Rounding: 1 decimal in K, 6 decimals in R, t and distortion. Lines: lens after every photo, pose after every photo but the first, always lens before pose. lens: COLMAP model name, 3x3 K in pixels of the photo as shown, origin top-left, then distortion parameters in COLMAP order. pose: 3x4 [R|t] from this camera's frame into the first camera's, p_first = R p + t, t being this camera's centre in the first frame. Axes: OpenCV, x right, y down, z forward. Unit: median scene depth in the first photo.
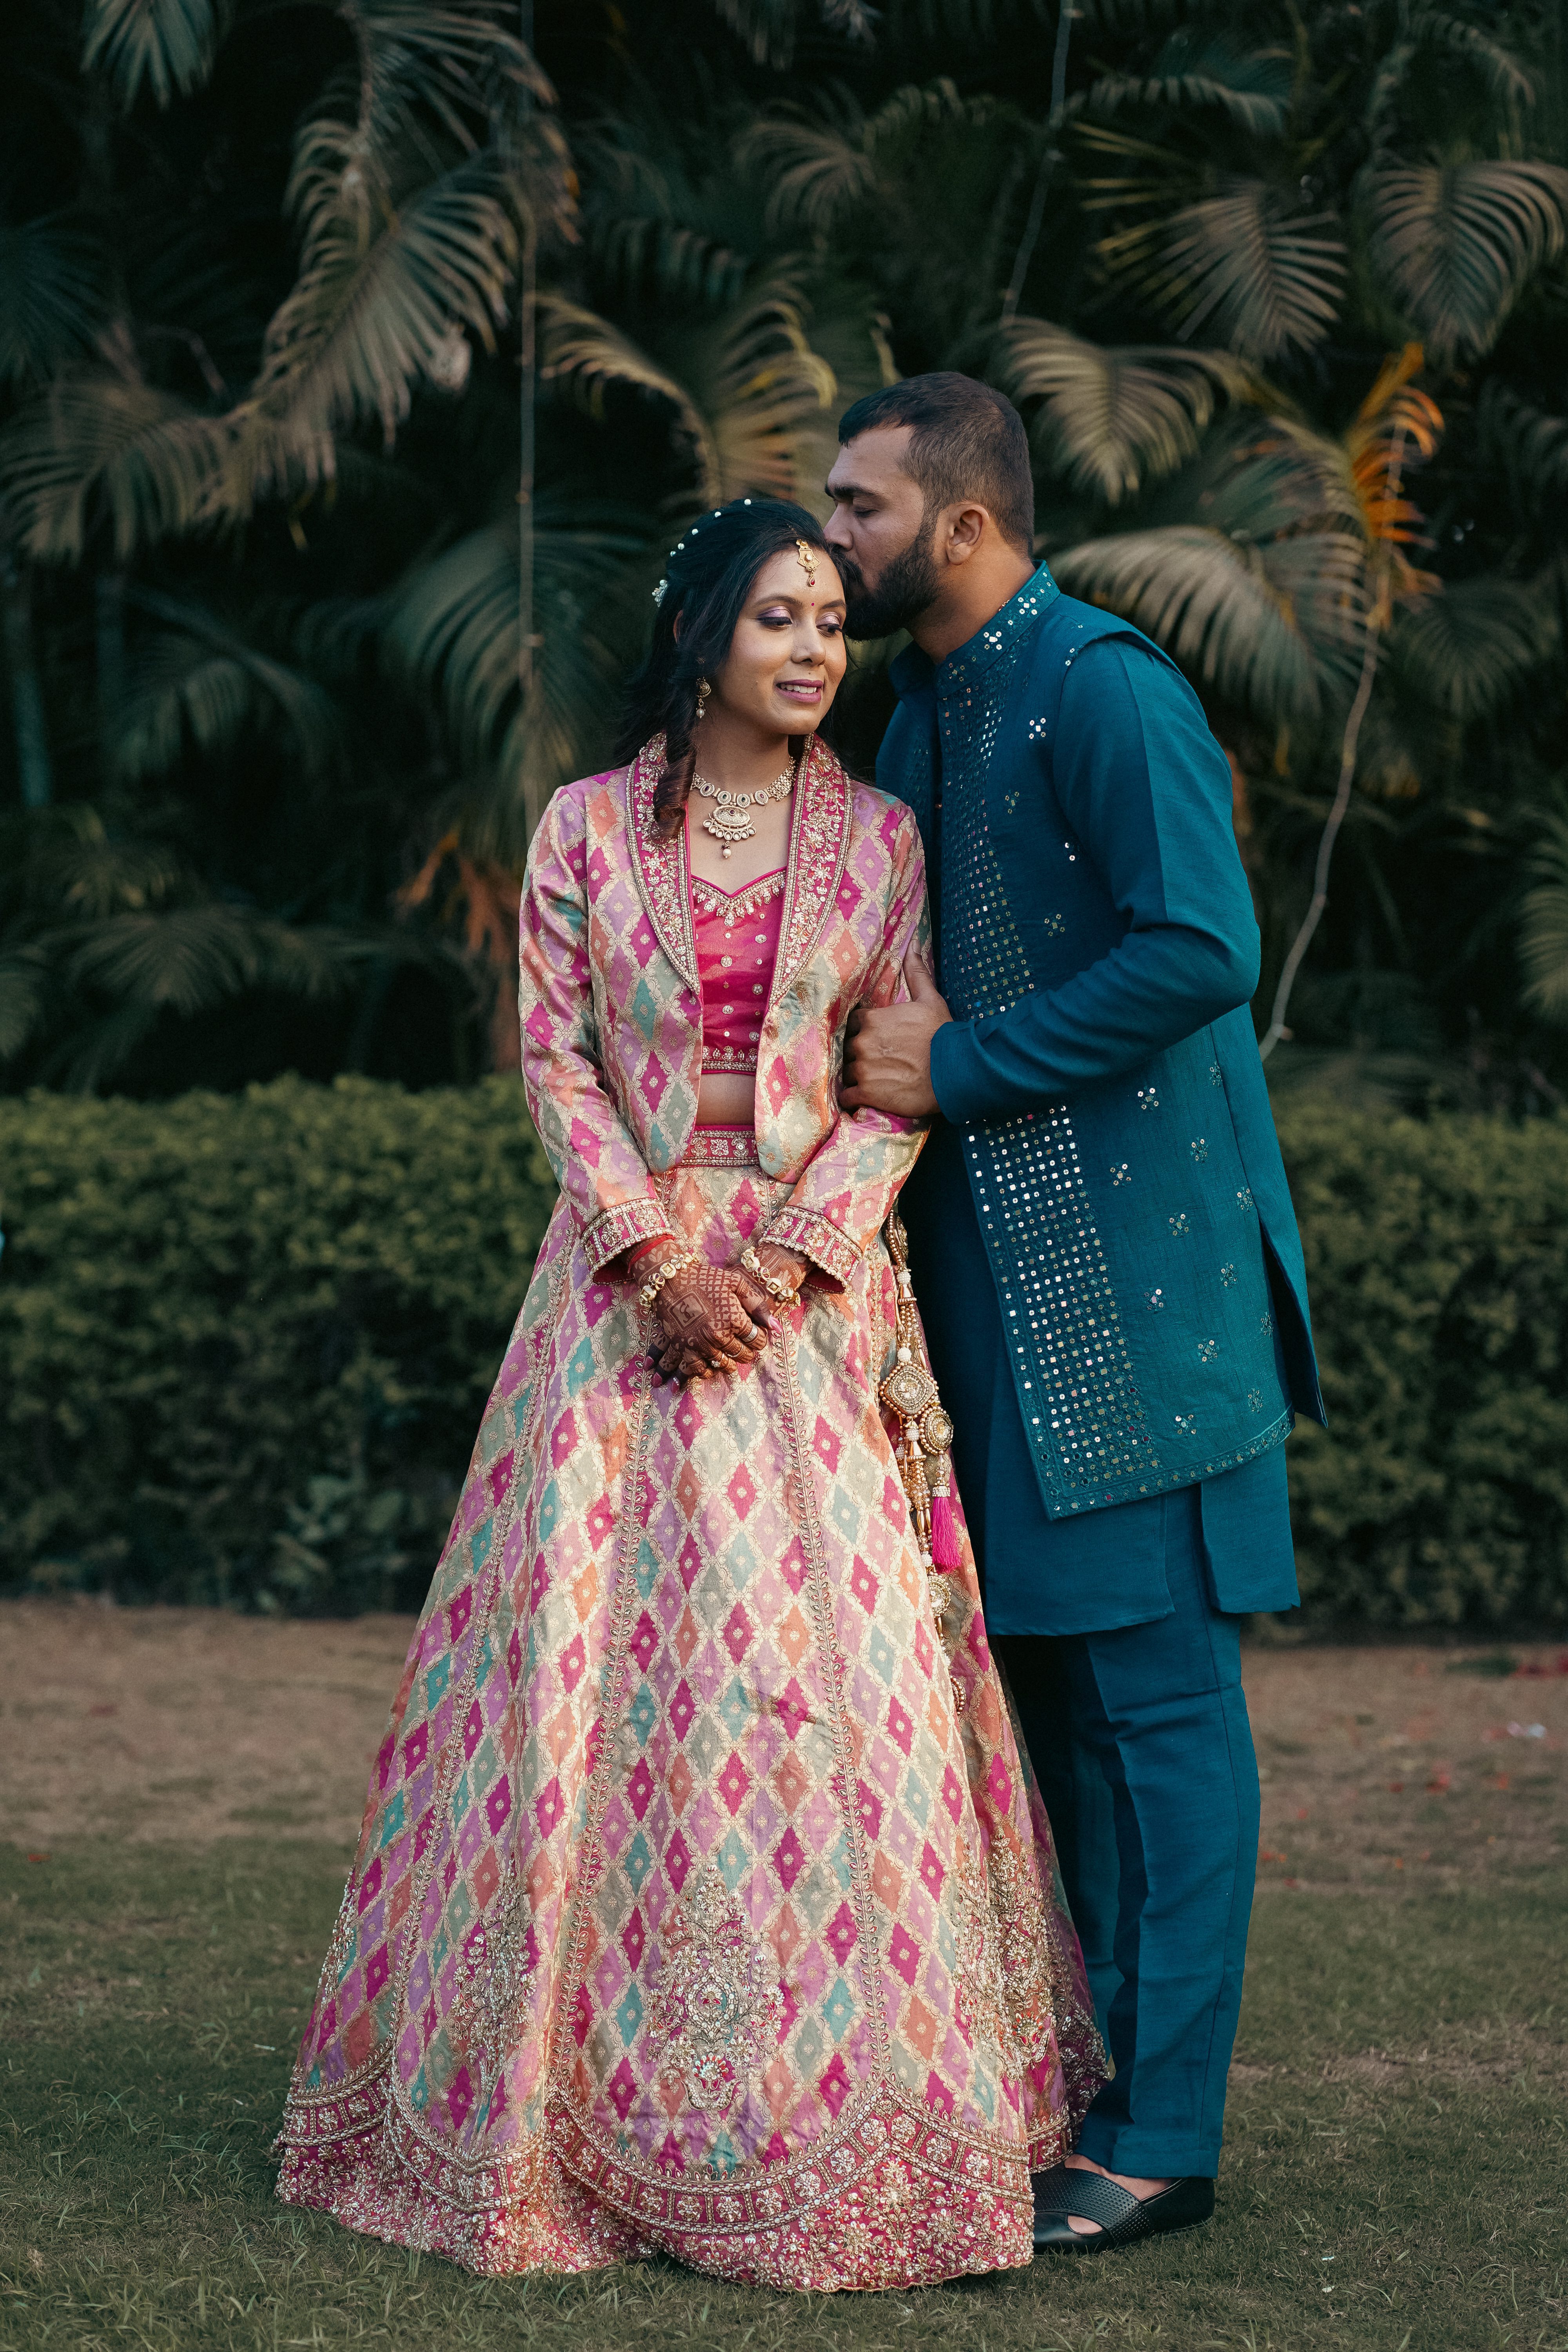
lens RADIAL K [[5853.1, 0, 763.3], [0, 5853.1, 1177.6], [0, 0, 1]] dist [0.007157, 0.000000]
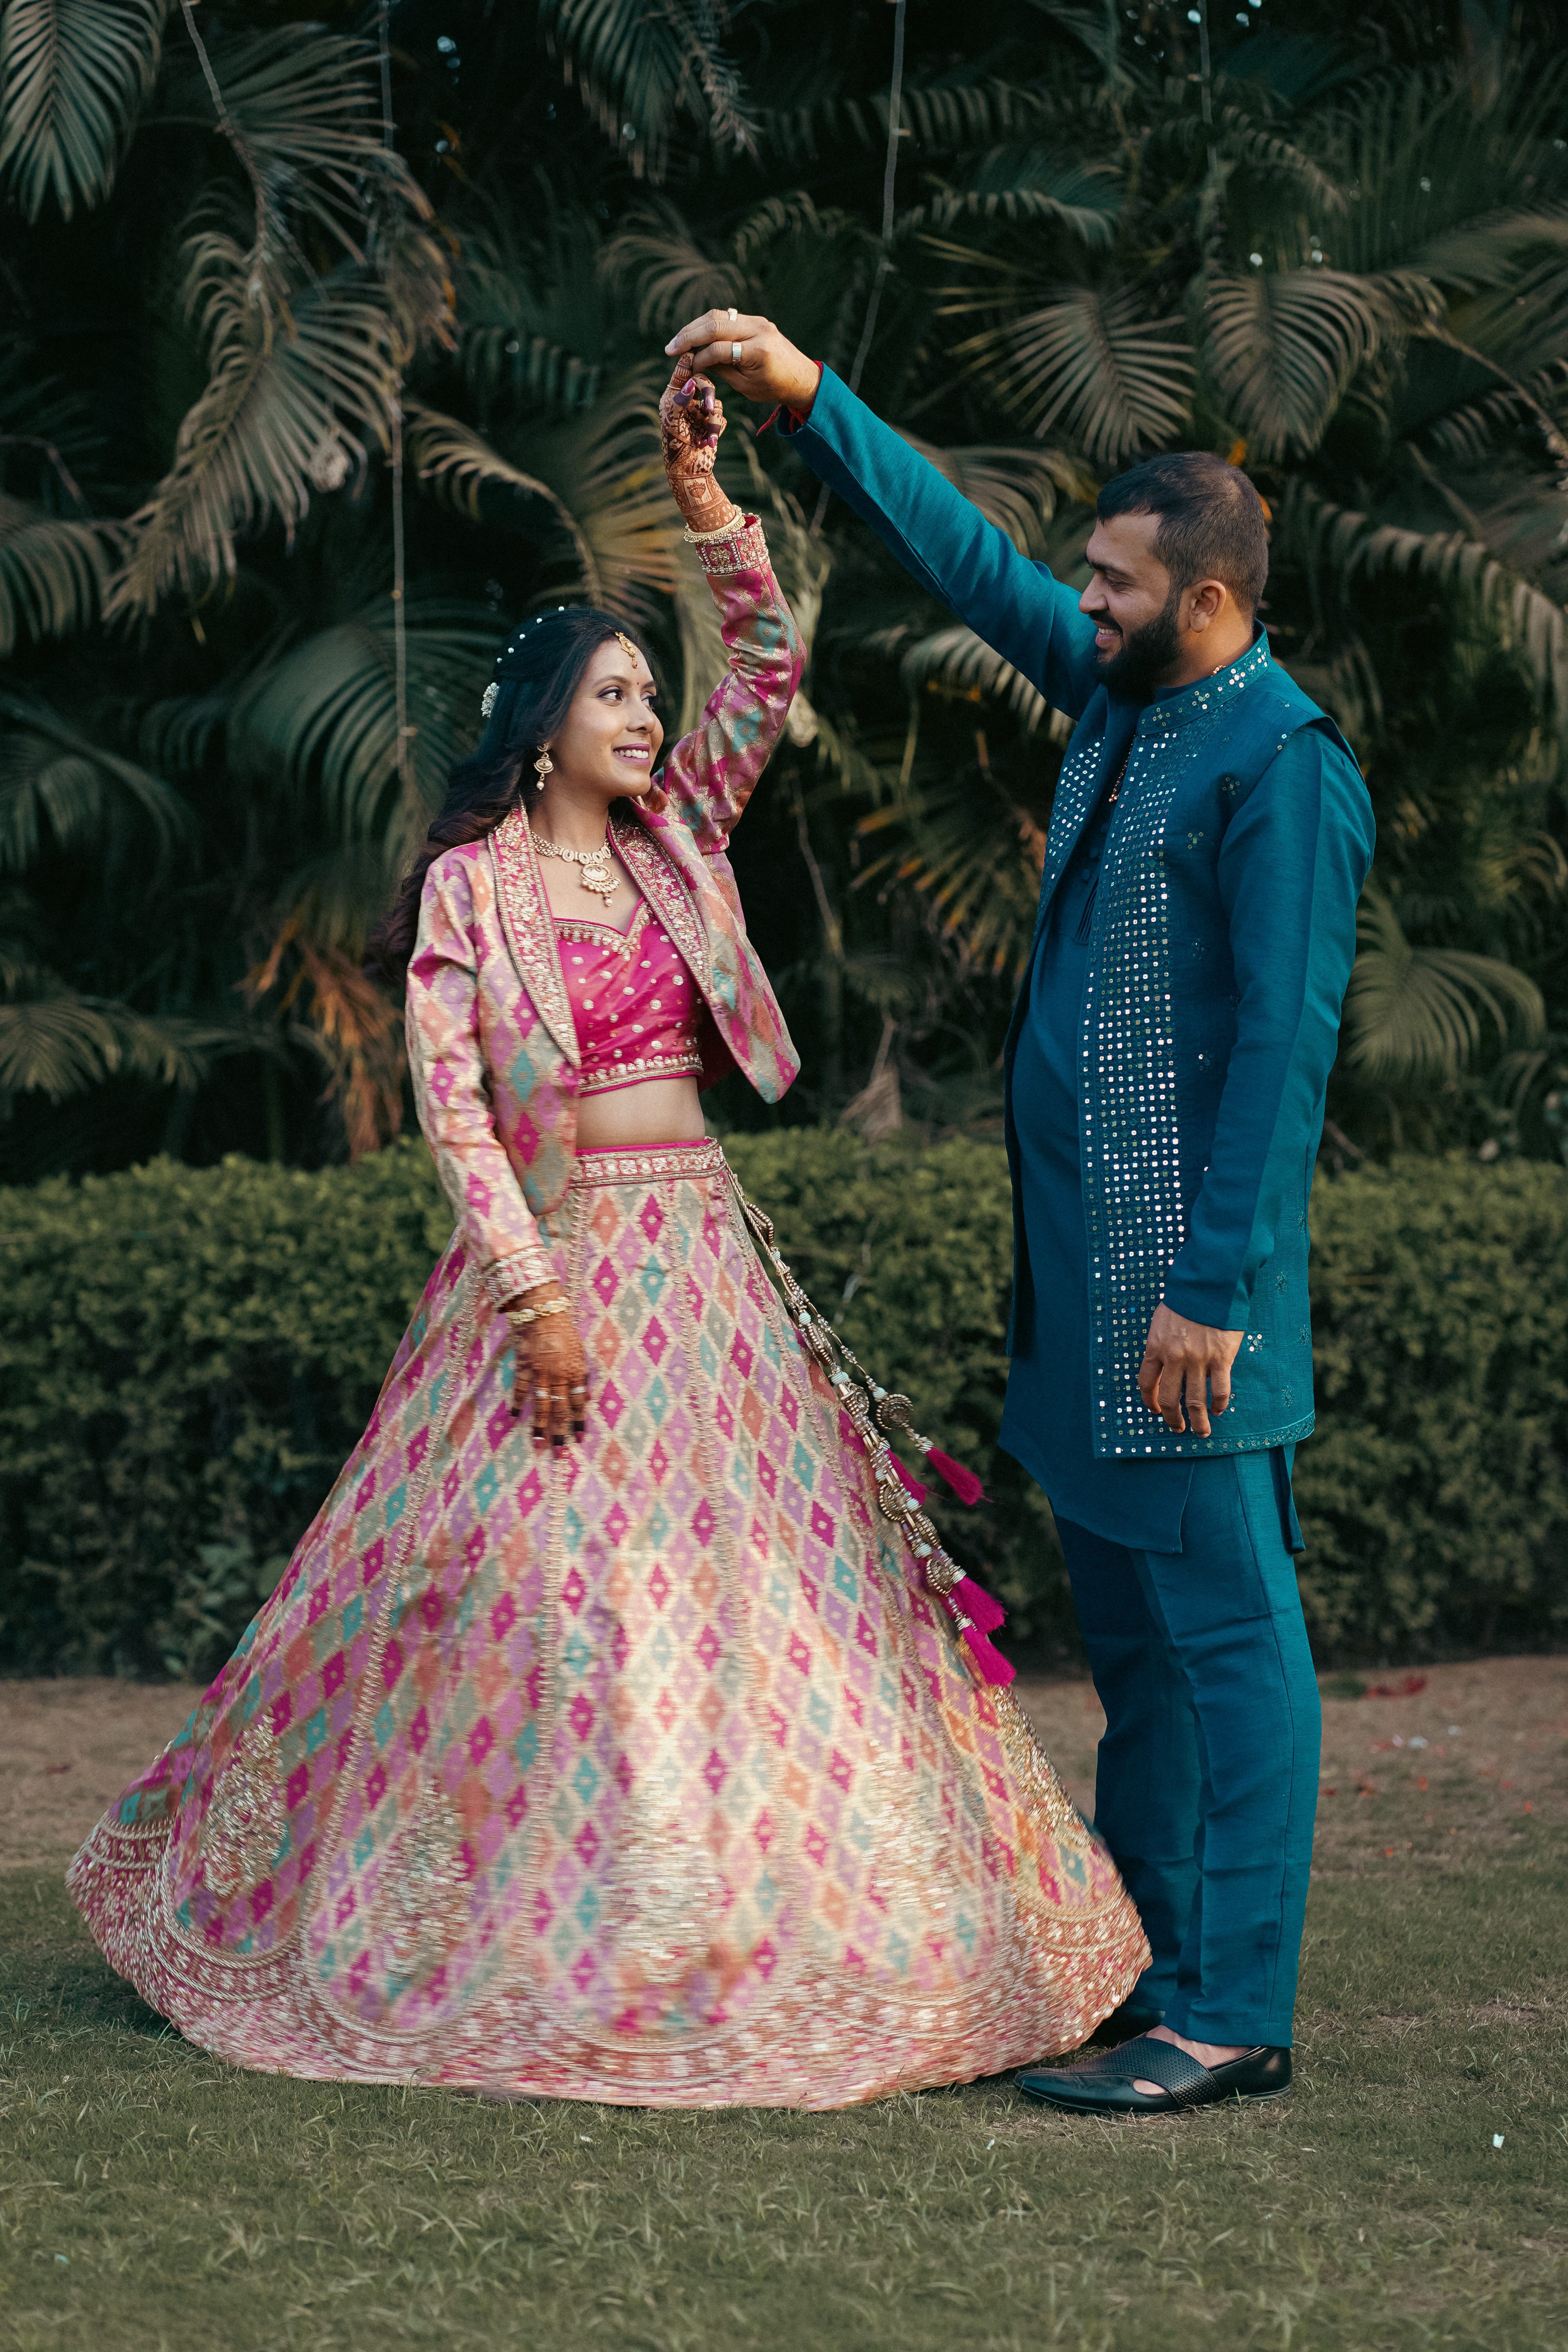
lens RADIAL K [[5853.1, 0, 768.6], [0, 5853.1, 1211.1], [0, 0, 1]] dist [0.007157, 0.000000]
pose [[0.992187, -0.022194, 0.122768, -0.106746], [0.024035, 0.999620, -0.013530, 0.008982], [-0.122421, 0.016375, 0.992343, -0.038072]]
